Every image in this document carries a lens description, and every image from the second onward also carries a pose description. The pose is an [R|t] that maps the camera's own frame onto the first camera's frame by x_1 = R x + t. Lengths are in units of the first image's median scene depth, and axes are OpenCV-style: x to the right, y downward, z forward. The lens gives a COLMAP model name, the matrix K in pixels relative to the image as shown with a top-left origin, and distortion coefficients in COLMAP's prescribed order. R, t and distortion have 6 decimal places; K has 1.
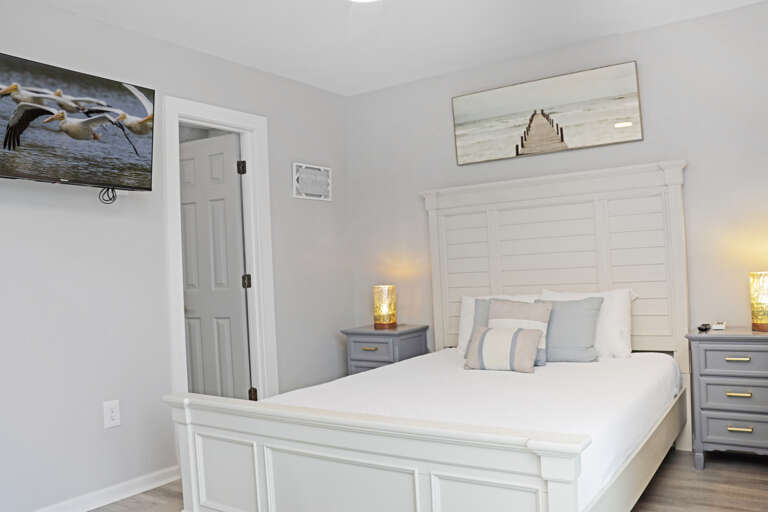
lens RADIAL K [[641.0, 0, 383.6], [0, 641.0, 261.3], [0, 0, 1]] dist [-0.198406, 0.187800]
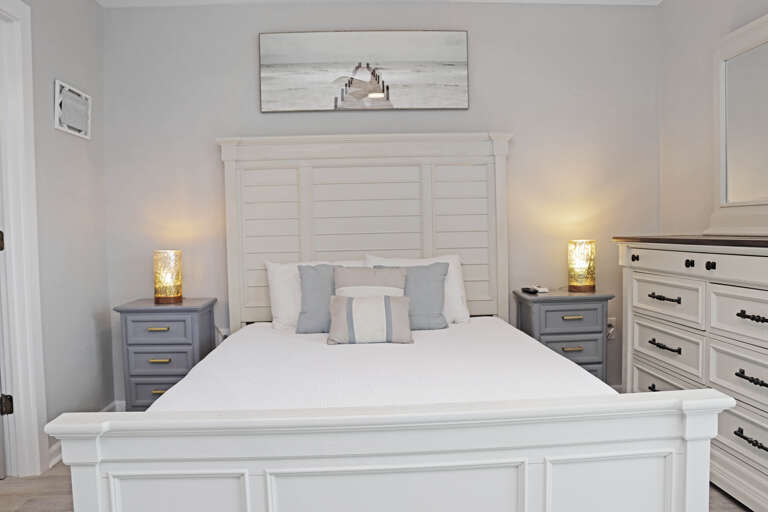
lens RADIAL K [[635.0, 0, 384.0], [0, 635.0, 256.0], [0, 0, 1]] dist [-0.179670, 0.155874]
pose [[0.793949, 0.008426, 0.607926, -0.377830], [-0.023663, 0.999575, 0.017051, 0.037038], [-0.607524, -0.027923, 0.793810, 0.310290]]
